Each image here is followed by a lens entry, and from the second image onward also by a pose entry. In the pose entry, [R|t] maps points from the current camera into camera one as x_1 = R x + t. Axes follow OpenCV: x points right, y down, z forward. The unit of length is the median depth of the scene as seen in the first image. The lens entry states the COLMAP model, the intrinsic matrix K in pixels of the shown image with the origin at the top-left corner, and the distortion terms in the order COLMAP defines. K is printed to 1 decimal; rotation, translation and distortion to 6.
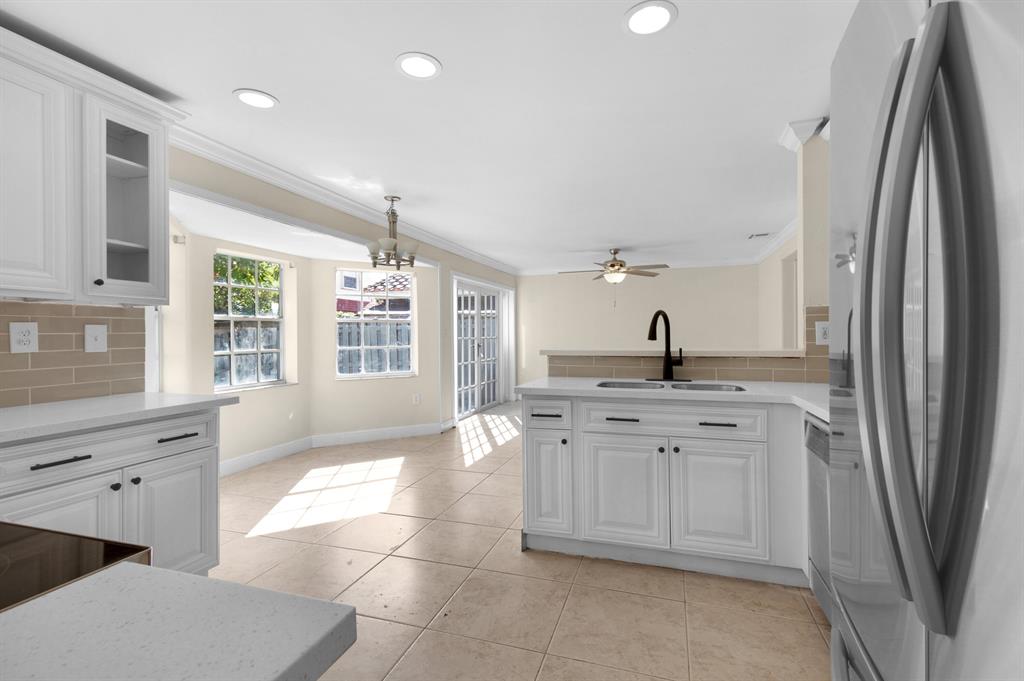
lens RADIAL K [[460.9, 0, 528.9], [0, 460.9, 334.5], [0, 0, 1]] dist [0.001298, -0.001174]
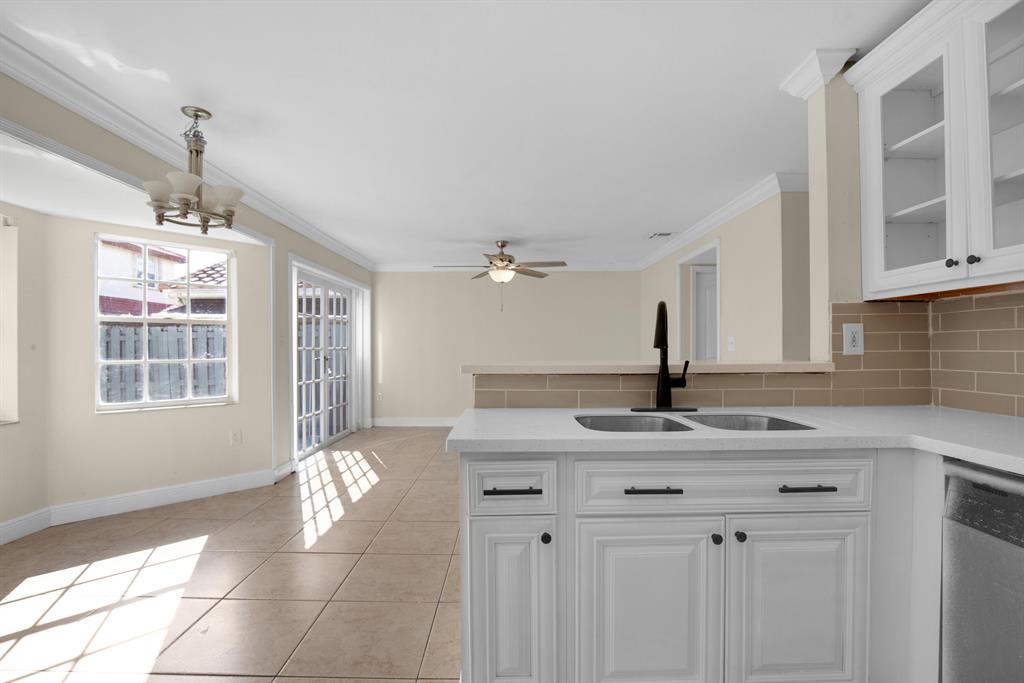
lens RADIAL K [[460.9, 0, 490.6], [0, 460.9, 339.4], [0, 0, 1]] dist [0.001298, -0.001174]
pose [[0.964286, 0.006864, 0.264774, -0.078465], [-0.002610, 0.999862, -0.016414, 0.007605], [-0.264850, 0.015136, 0.964171, 0.306642]]
